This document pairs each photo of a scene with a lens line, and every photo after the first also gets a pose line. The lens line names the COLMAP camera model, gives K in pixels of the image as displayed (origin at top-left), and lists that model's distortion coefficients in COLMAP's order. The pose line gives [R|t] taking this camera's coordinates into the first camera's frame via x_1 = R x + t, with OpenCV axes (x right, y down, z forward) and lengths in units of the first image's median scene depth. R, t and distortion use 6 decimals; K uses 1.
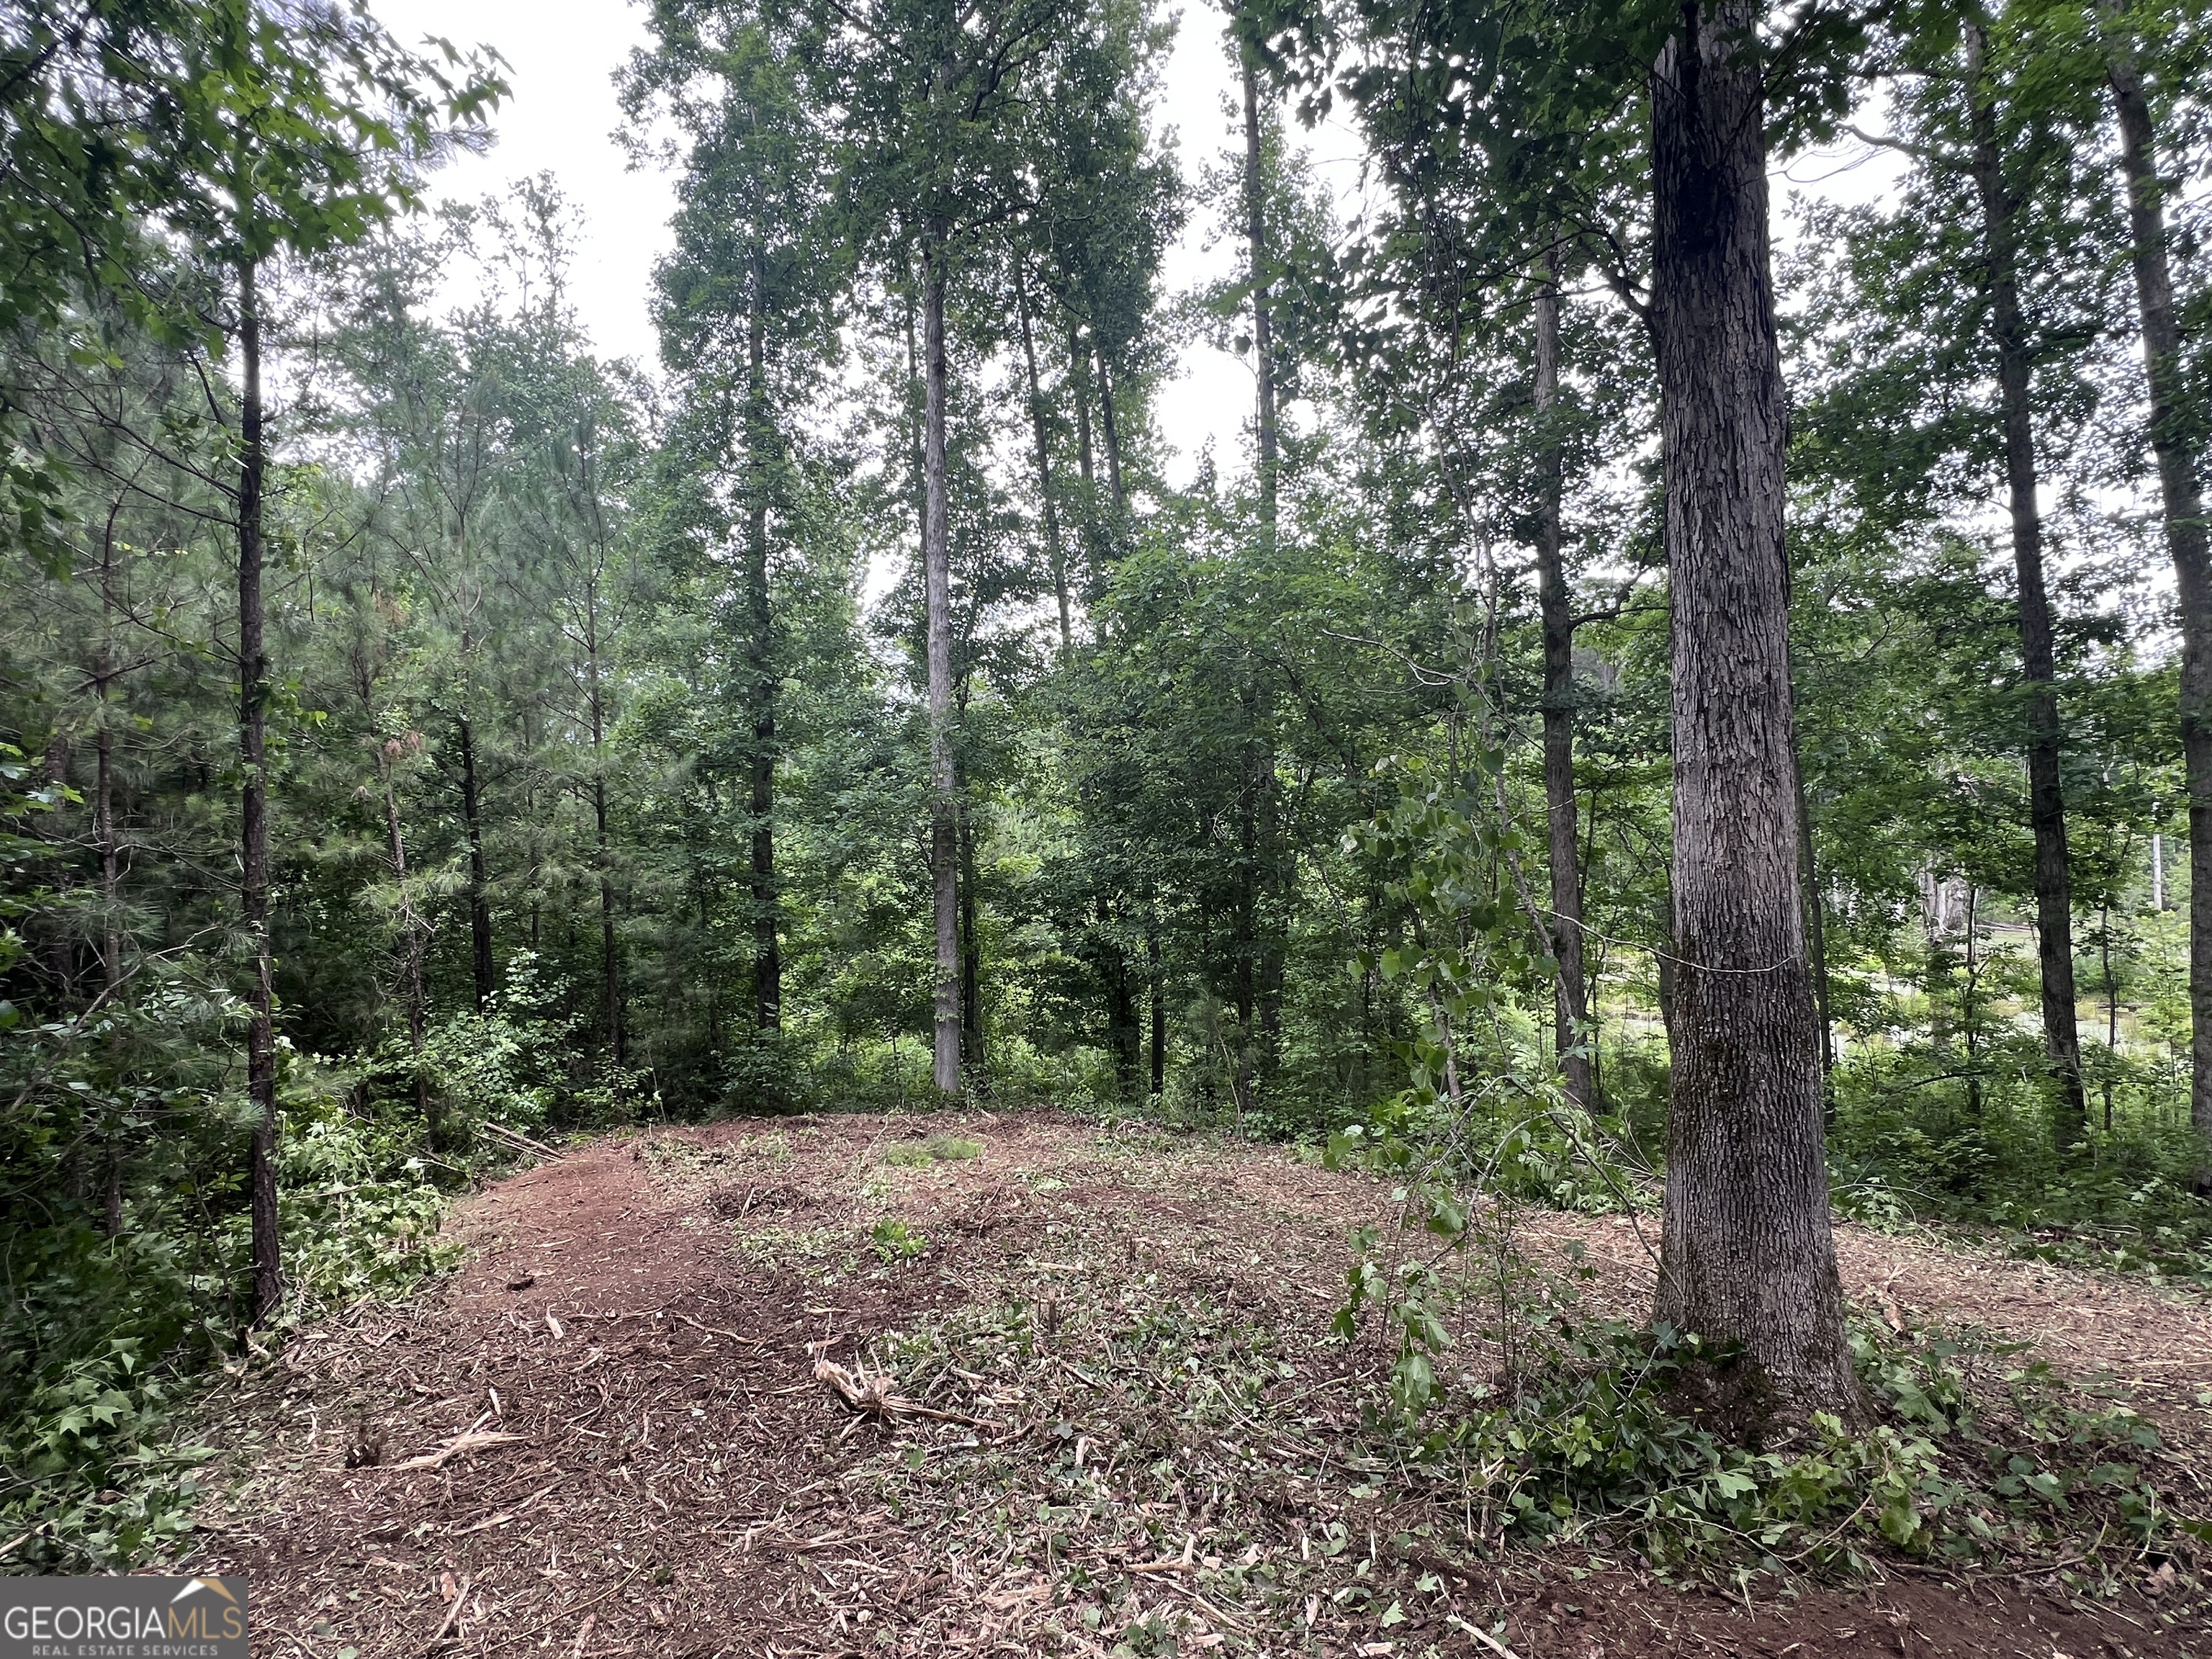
lens RADIAL K [[1043.3, 0, 1102.9], [0, 1043.3, 828.4], [0, 0, 1]] dist [-0.001768, 0.001178]
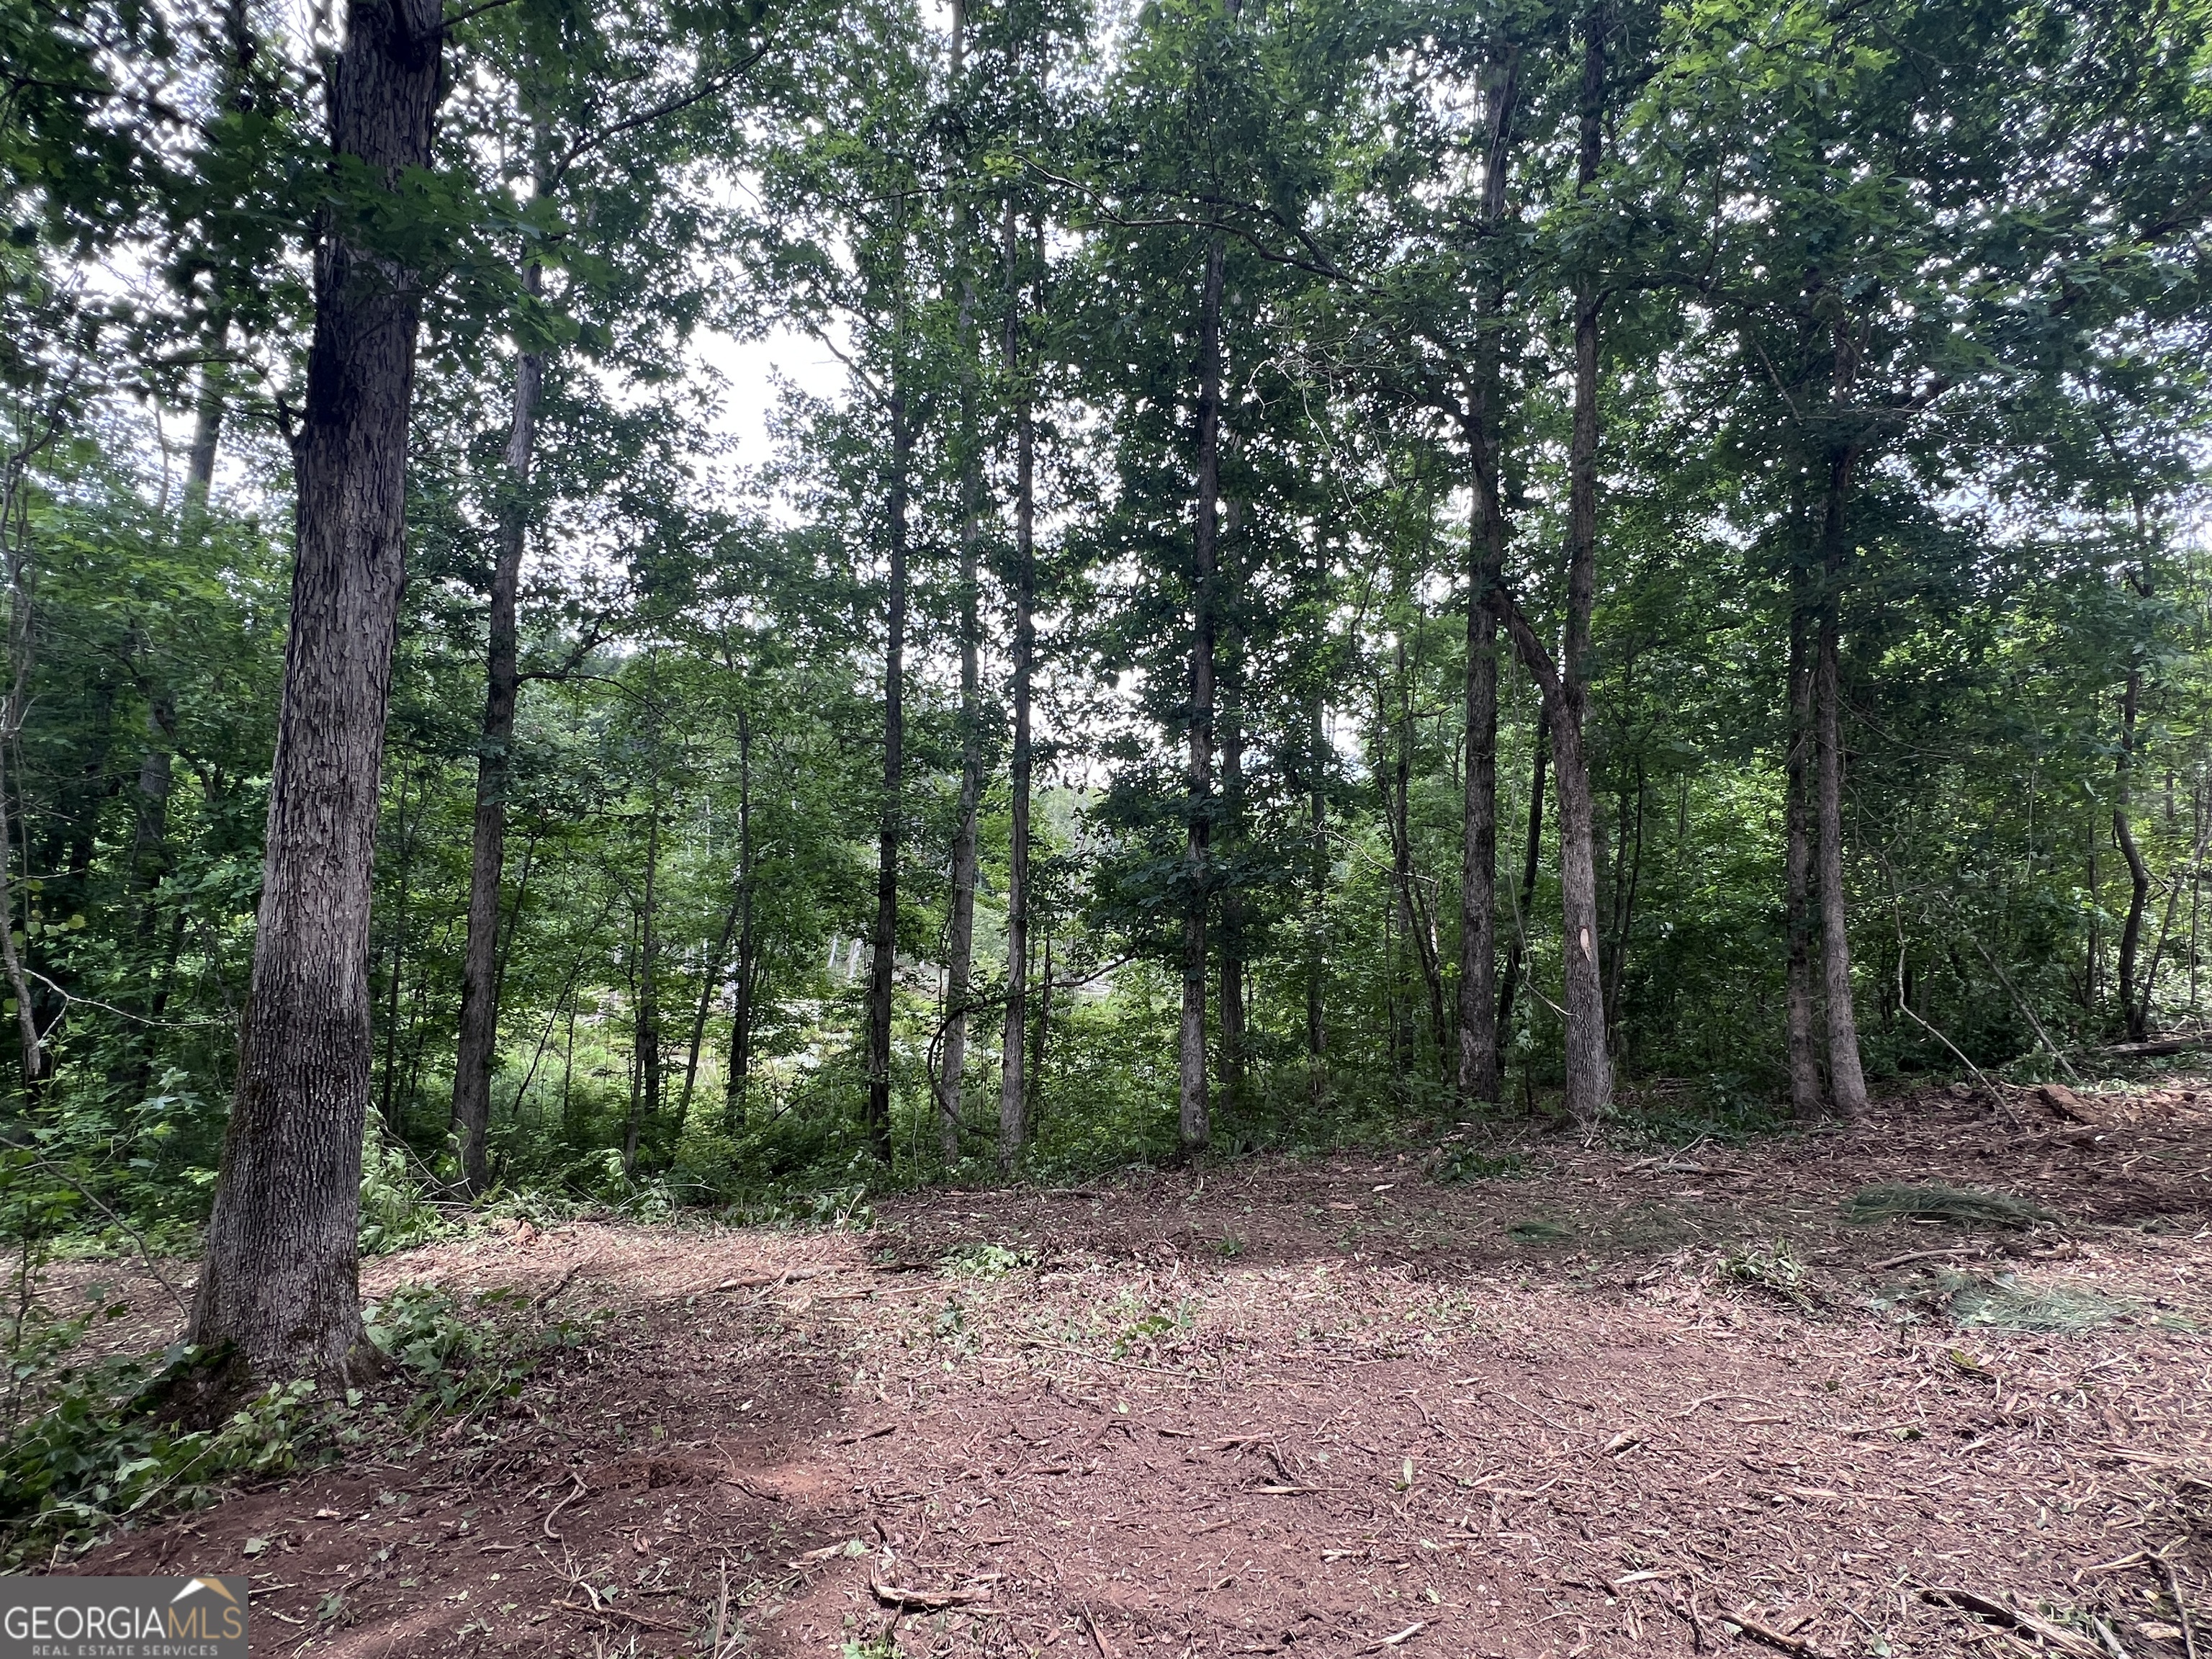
lens RADIAL K [[1043.3, 0, 1102.9], [0, 1043.3, 828.4], [0, 0, 1]] dist [-0.001768, 0.001178]
pose [[0.666521, 0.098583, 0.738939, 0.086526], [-0.070548, 0.995110, -0.069125, -0.017293], [-0.742141, -0.006058, 0.670217, -0.127678]]
